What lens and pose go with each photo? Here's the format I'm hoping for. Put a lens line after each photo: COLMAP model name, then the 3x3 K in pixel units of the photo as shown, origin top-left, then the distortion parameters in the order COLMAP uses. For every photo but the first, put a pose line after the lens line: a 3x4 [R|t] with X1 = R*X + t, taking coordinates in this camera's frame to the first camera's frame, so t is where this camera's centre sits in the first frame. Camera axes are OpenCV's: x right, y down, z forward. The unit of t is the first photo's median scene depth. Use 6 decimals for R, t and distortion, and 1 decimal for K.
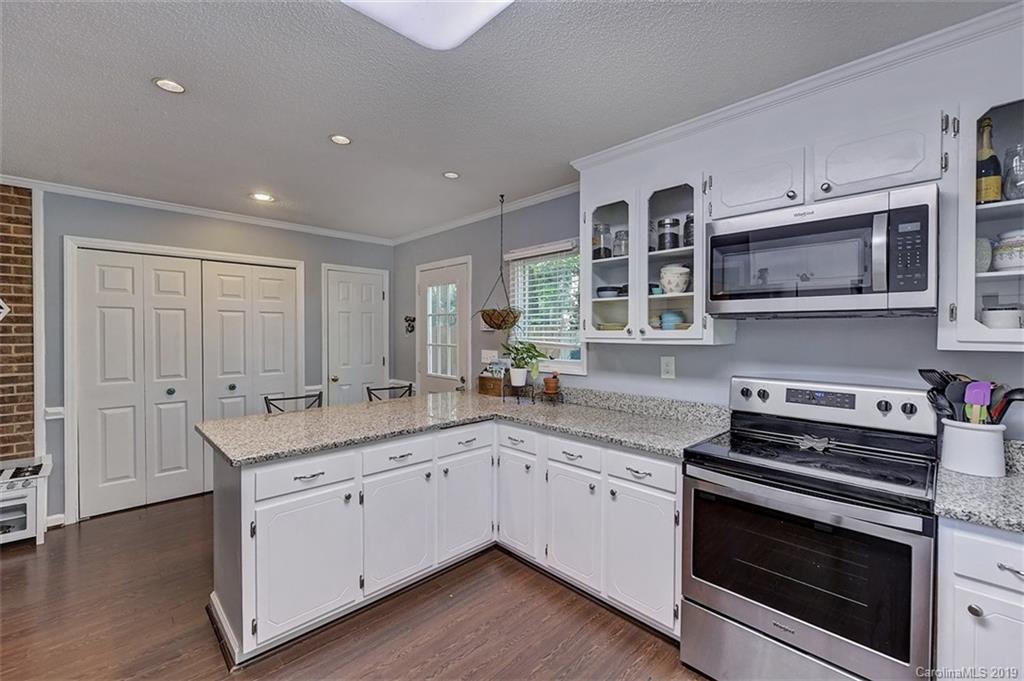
lens RADIAL K [[427.8, 0, 510.4], [0, 427.8, 335.8], [0, 0, 1]] dist [0.001372, -0.000074]
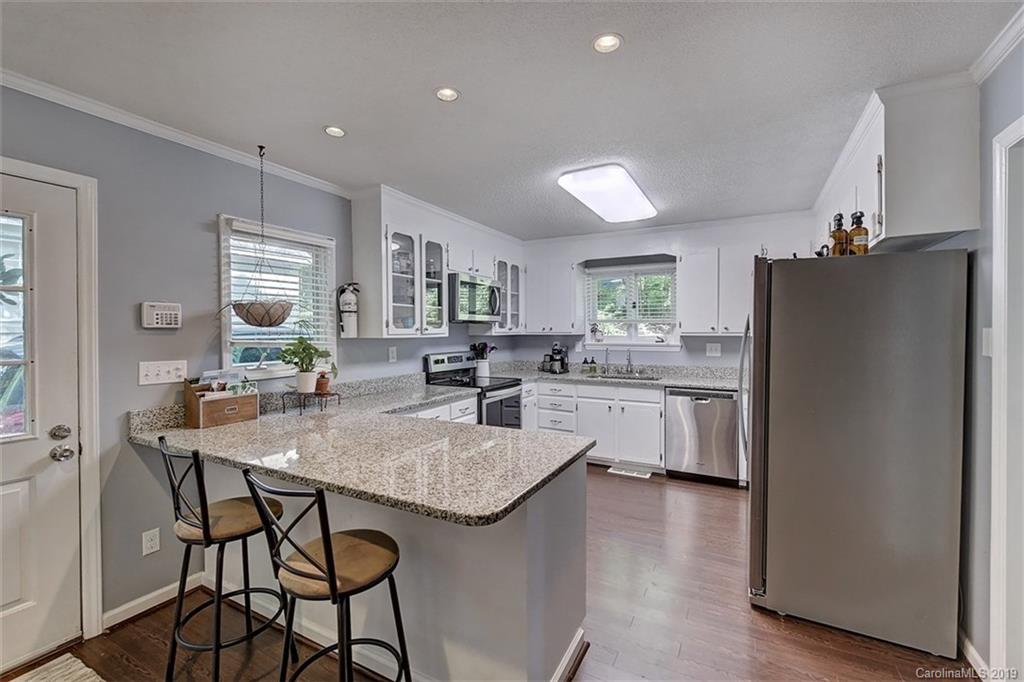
lens RADIAL K [[427.8, 0, 510.4], [0, 427.8, 336.3], [0, 0, 1]] dist [0.001372, -0.000074]
pose [[-0.295645, -0.014769, 0.955184, -1.136121], [0.012019, 0.999744, 0.019178, -0.009867], [-0.955222, 0.017150, -0.295392, 1.063992]]
